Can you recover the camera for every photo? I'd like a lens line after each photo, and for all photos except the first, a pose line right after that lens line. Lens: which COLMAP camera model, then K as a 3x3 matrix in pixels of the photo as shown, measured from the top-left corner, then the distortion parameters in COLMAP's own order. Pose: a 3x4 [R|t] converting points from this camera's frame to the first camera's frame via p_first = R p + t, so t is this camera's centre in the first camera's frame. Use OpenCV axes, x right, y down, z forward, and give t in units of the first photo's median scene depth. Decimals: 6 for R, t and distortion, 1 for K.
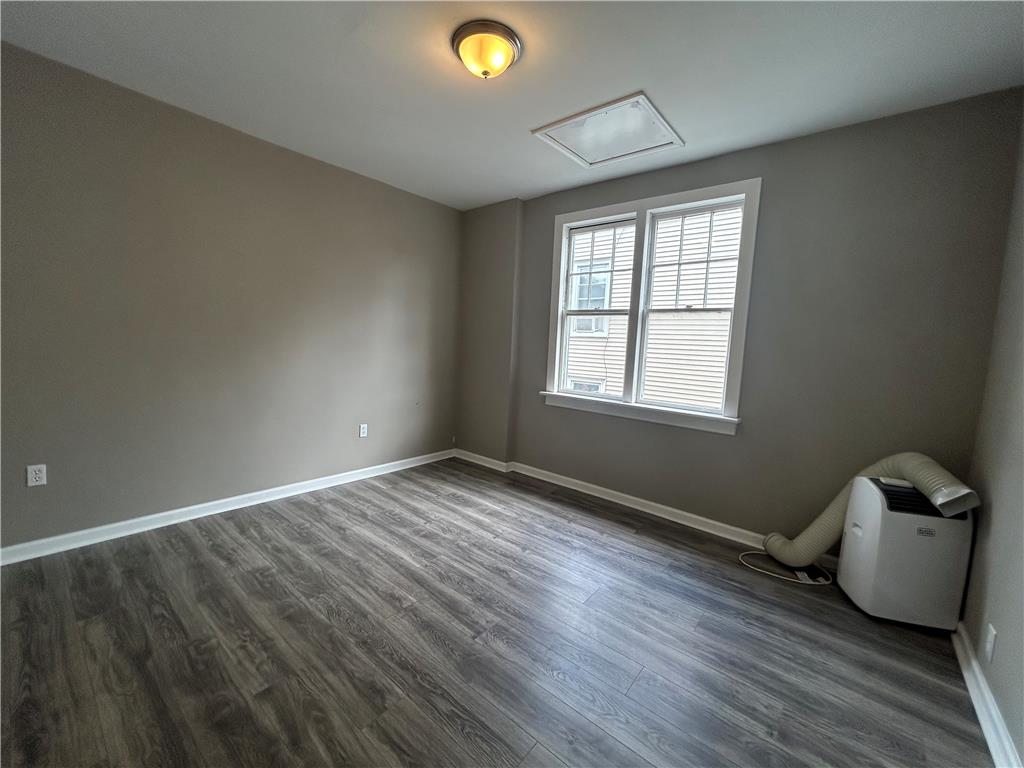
lens RADIAL K [[414.9, 0, 512.0], [0, 414.9, 384.0], [0, 0, 1]] dist [-0.000913, -0.000097]
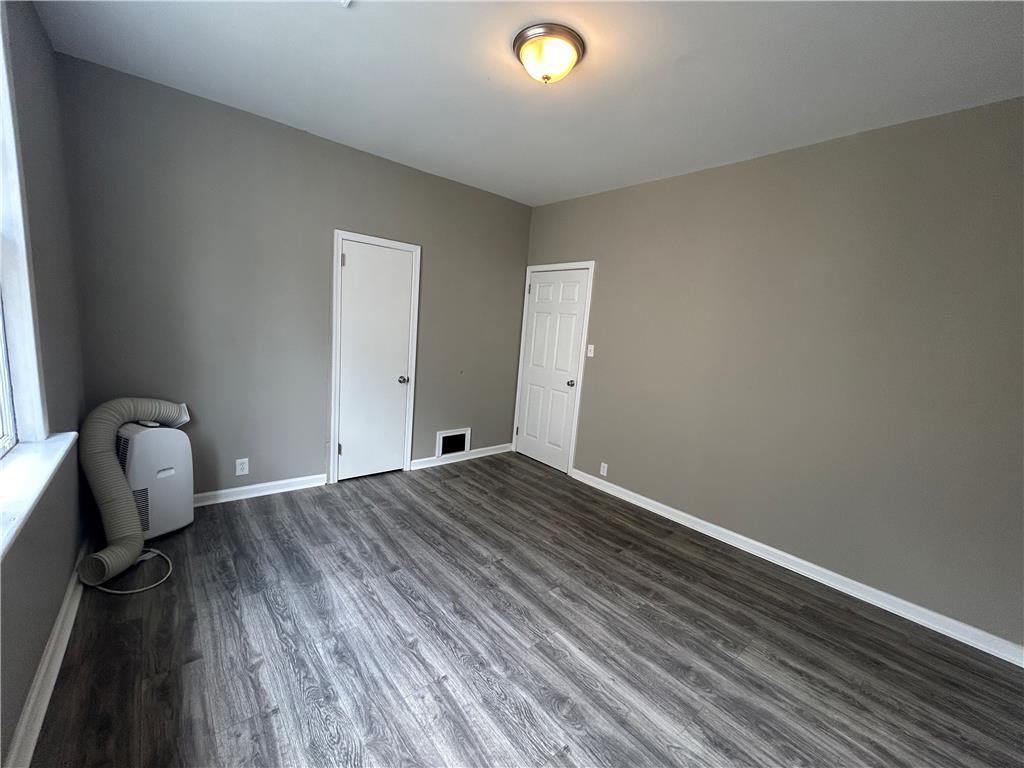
lens RADIAL K [[414.9, 0, 512.0], [0, 414.9, 384.0], [0, 0, 1]] dist [-0.000913, -0.000097]
pose [[-0.978097, -0.146759, 0.147608, -0.204321], [-0.107063, 0.962857, 0.247880, -0.252465], [-0.178504, 0.226648, -0.957480, 1.832980]]
